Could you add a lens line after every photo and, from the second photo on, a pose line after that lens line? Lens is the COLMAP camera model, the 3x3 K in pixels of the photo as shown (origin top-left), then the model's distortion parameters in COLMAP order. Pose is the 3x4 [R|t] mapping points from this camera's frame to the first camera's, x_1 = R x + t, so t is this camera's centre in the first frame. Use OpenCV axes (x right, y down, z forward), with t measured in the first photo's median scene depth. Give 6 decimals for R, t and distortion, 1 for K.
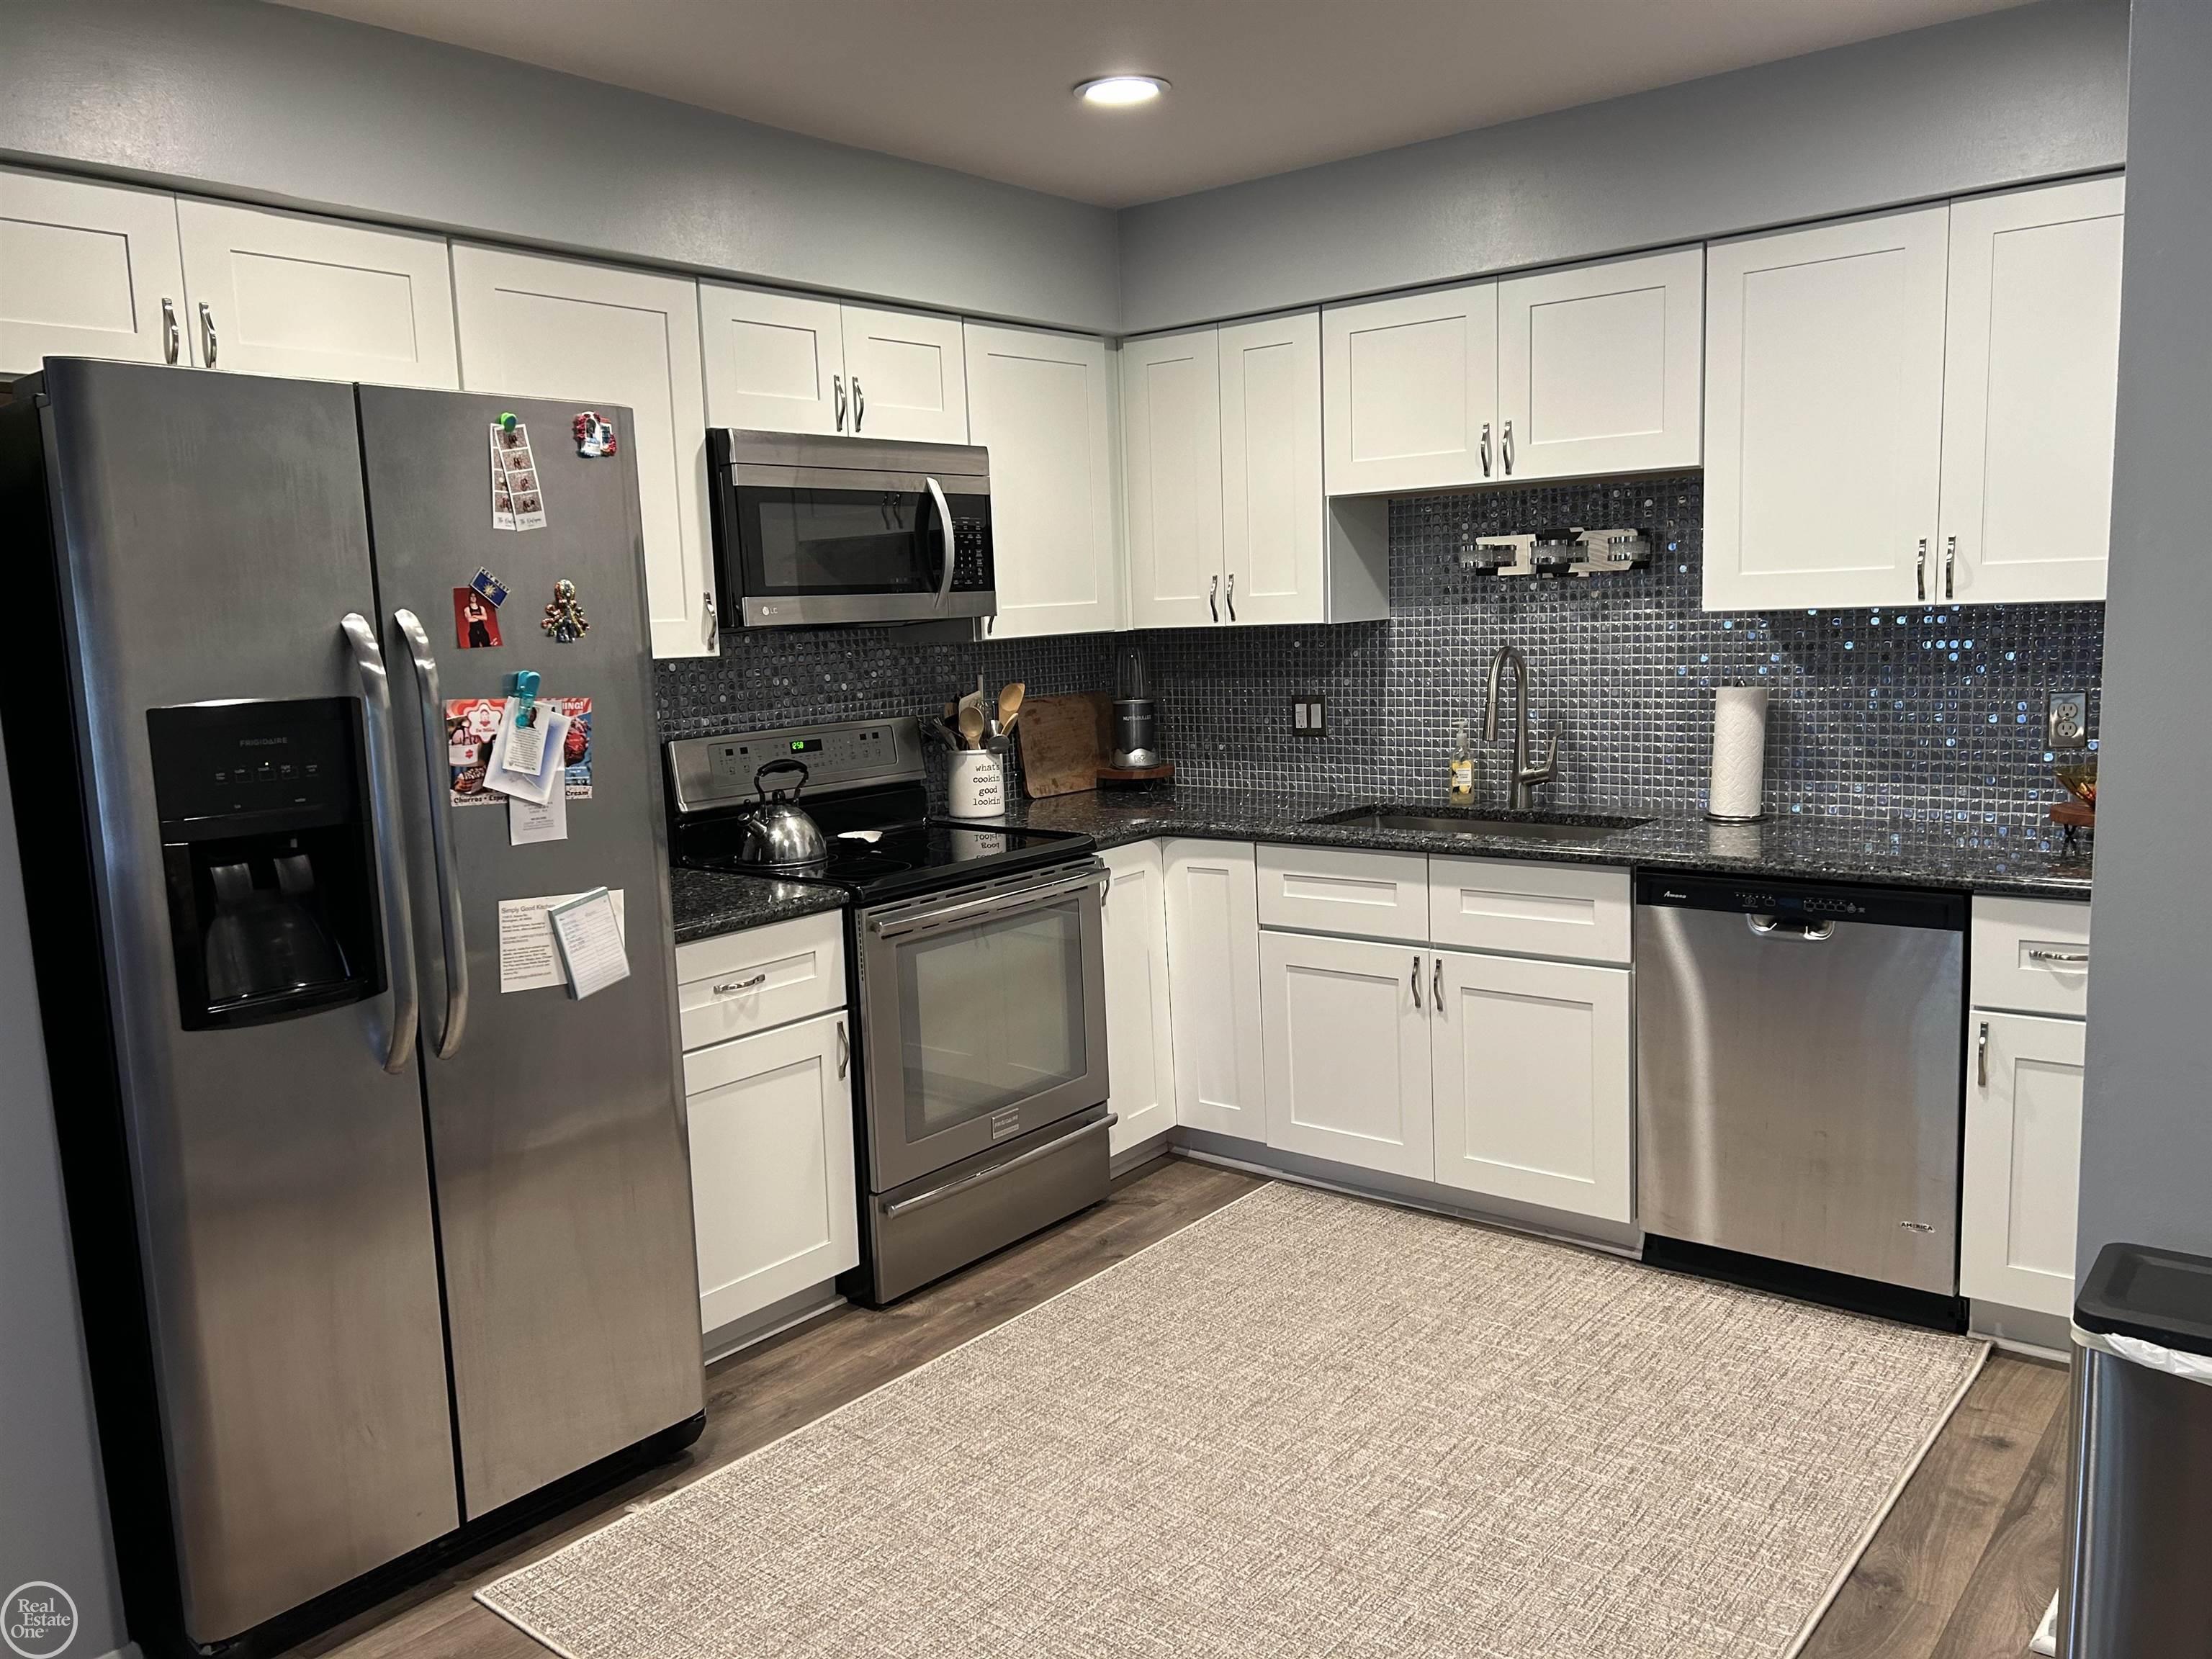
lens RADIAL K [[1648.2, 0, 1107.5], [0, 1648.2, 827.4], [0, 0, 1]] dist [0.012876, -0.004687]
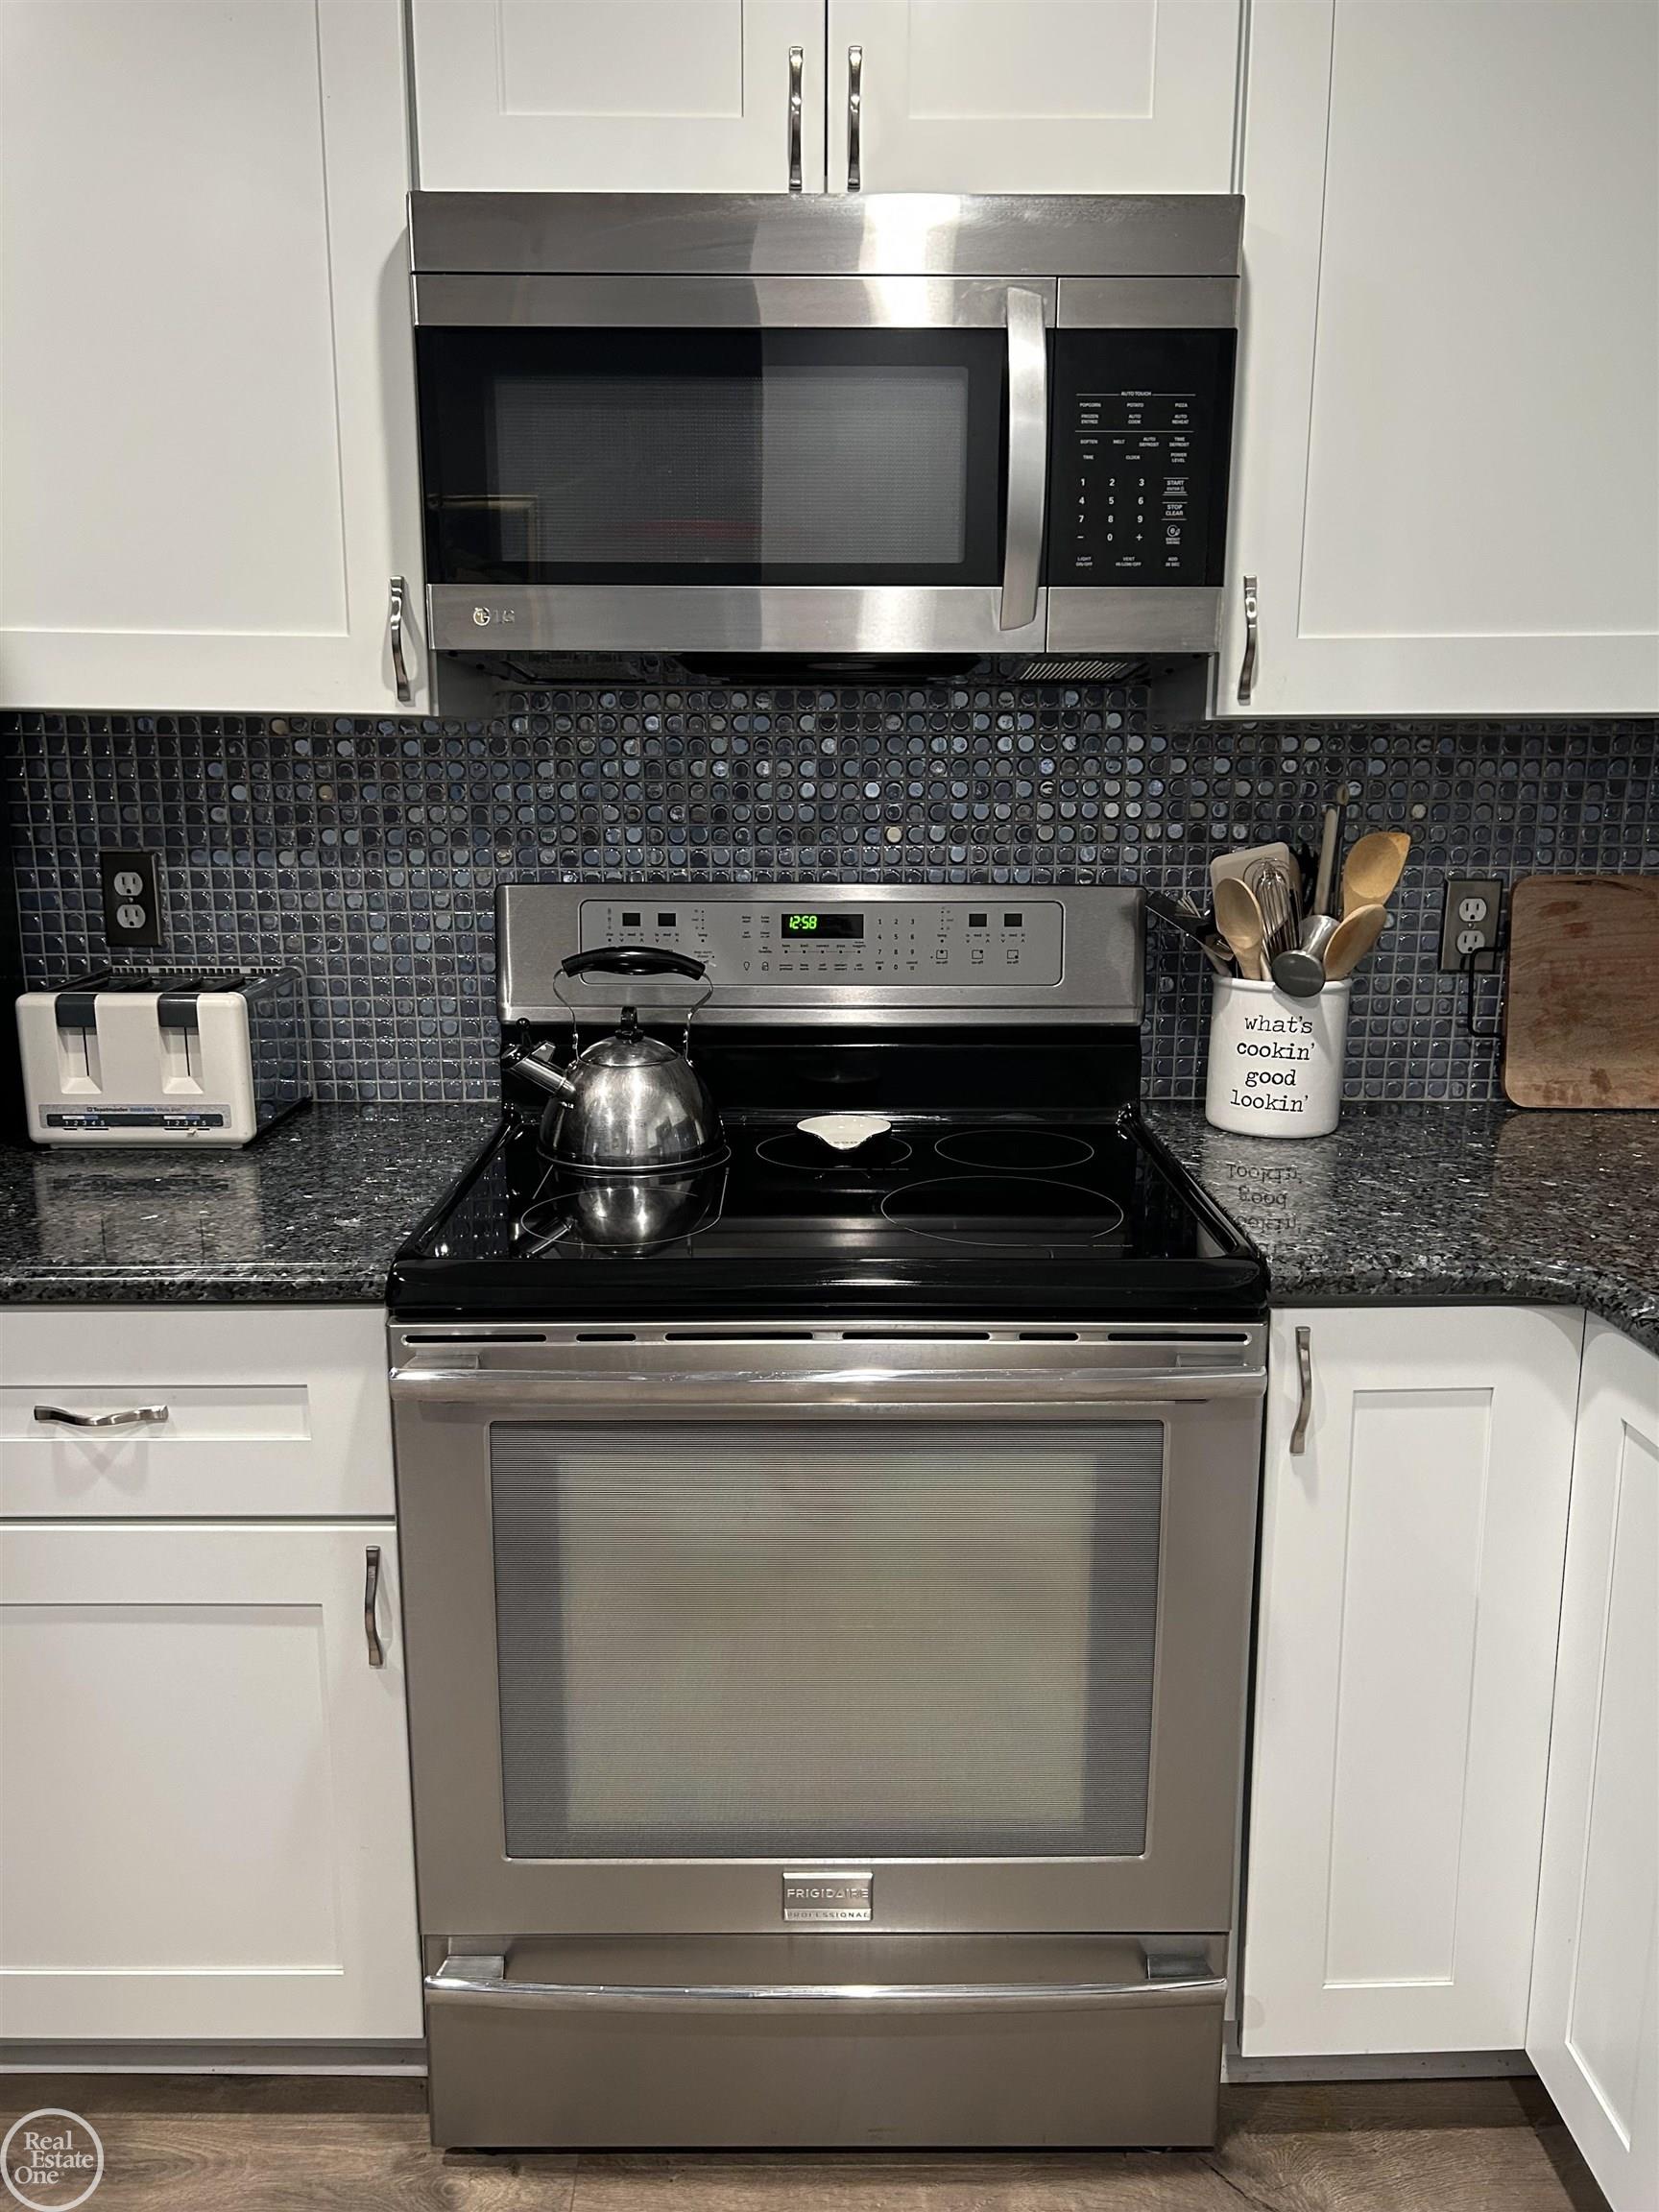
lens RADIAL K [[1648.2, 0, 827.1], [0, 1648.2, 1107.8], [0, 0, 1]] dist [0.012876, -0.004687]
pose [[0.637357, 0.200260, -0.744091, 0.191018], [-0.130449, 0.979743, 0.151944, -0.070186], [0.759446, 0.000223, 0.650570, 0.679724]]
